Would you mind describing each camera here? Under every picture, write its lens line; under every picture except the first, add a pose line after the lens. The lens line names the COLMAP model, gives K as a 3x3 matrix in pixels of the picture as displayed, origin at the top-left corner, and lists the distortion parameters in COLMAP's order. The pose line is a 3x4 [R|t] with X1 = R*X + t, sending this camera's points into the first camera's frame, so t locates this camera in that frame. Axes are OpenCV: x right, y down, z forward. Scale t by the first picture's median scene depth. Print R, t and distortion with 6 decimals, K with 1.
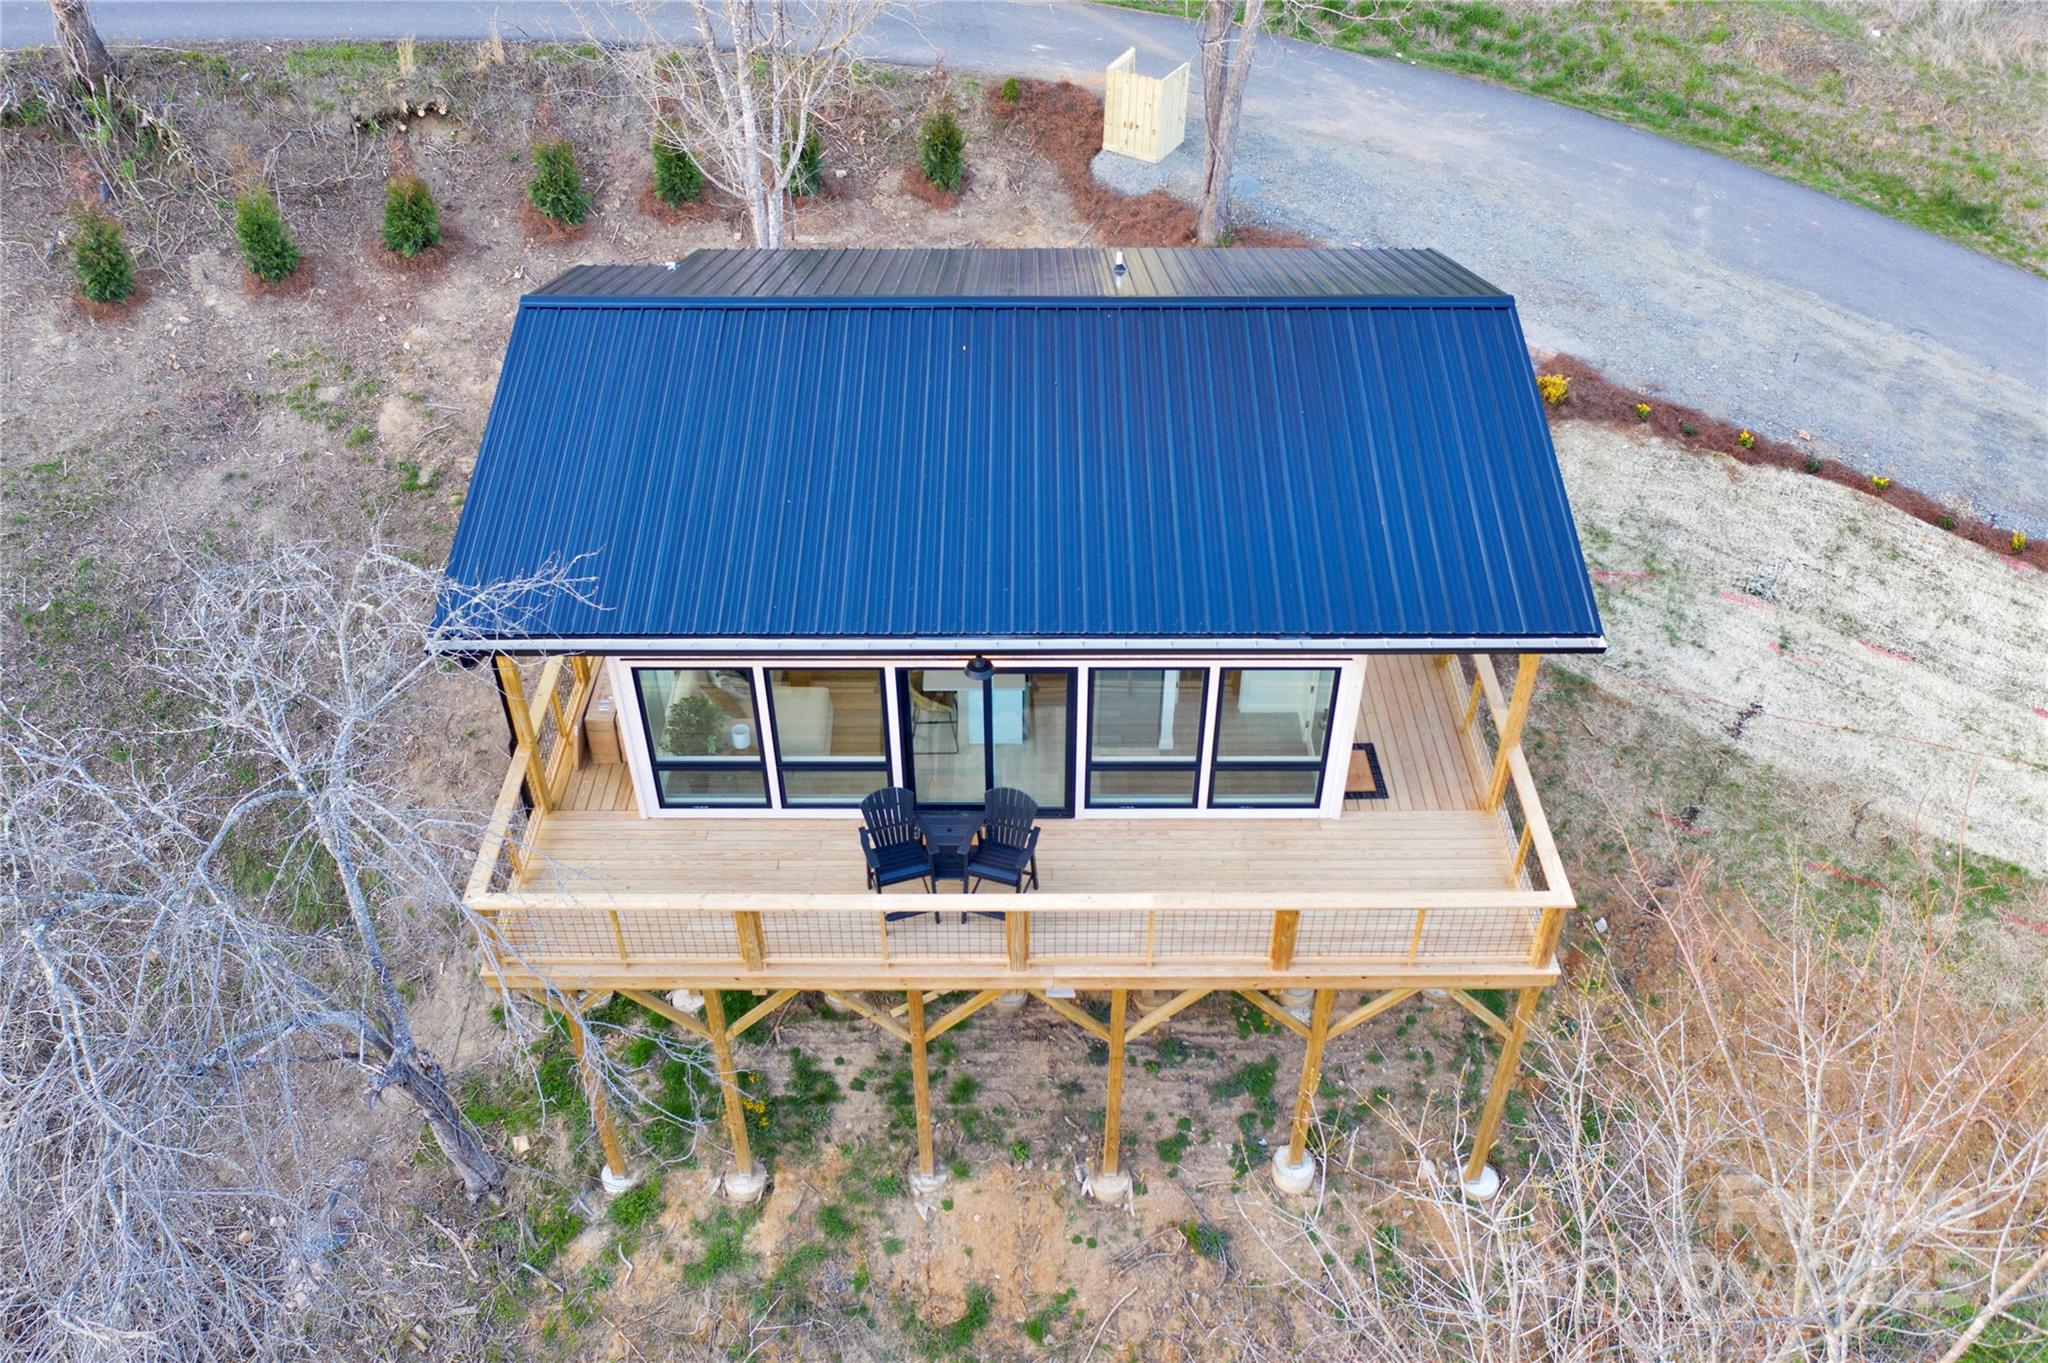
lens RADIAL K [[1602.8, 0, 1024.0], [0, 1602.8, 681.5], [0, 0, 1]] dist [-0.015849, 0.000766]
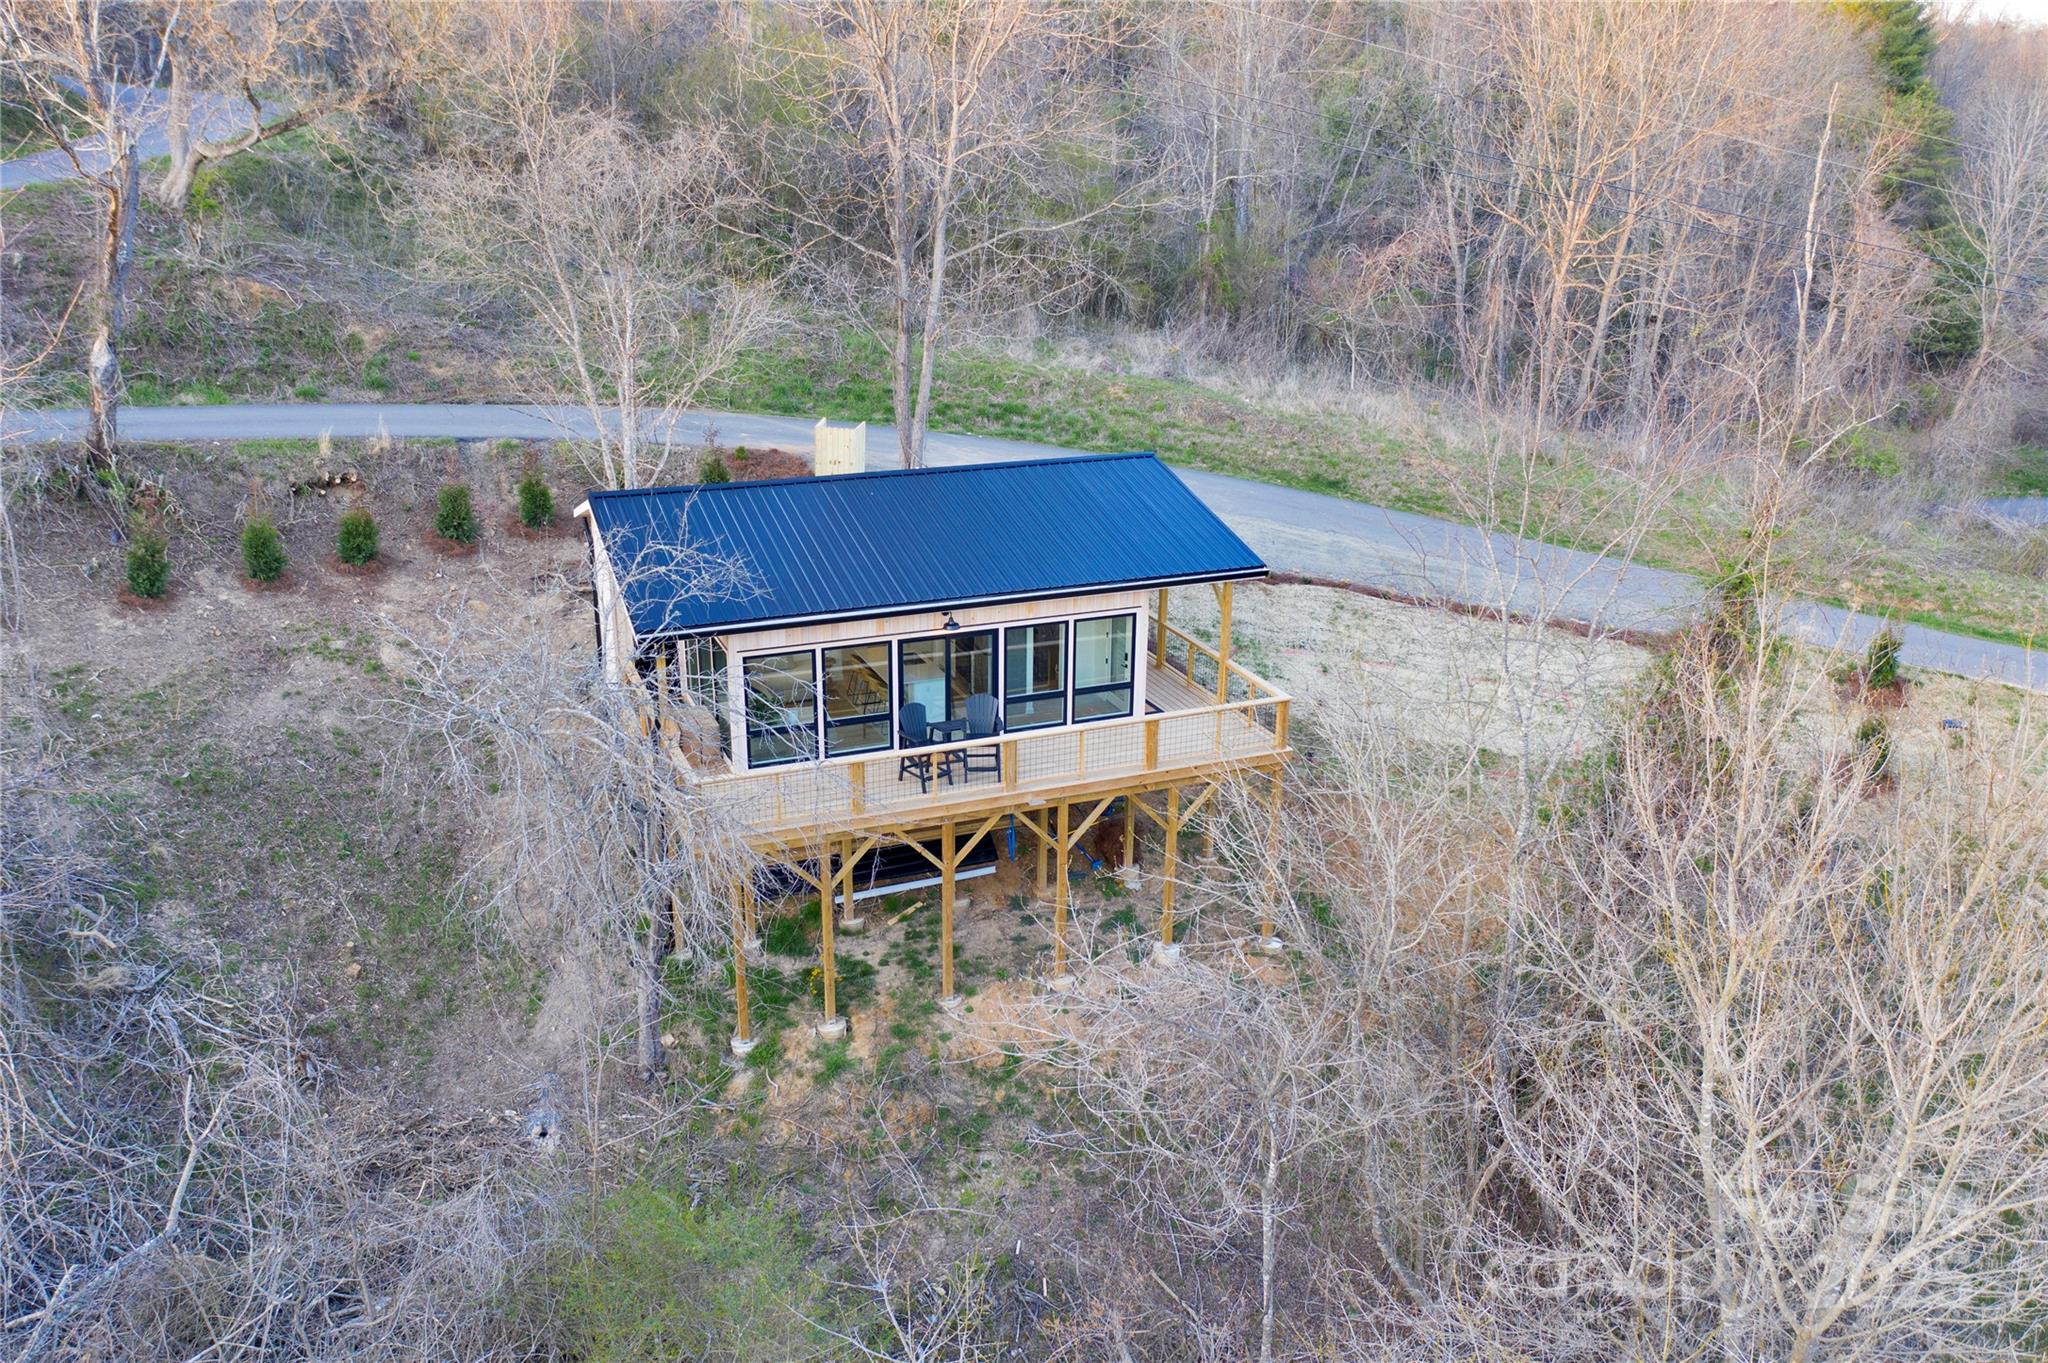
lens RADIAL K [[1602.8, 0, 1024.0], [0, 1602.8, 681.5], [0, 0, 1]] dist [-0.015849, 0.000766]
pose [[0.925735, -0.117351, 0.359505, -0.408142], [0.233796, 0.924795, -0.300155, 0.408400], [-0.297245, 0.361915, 0.883551, -0.369026]]
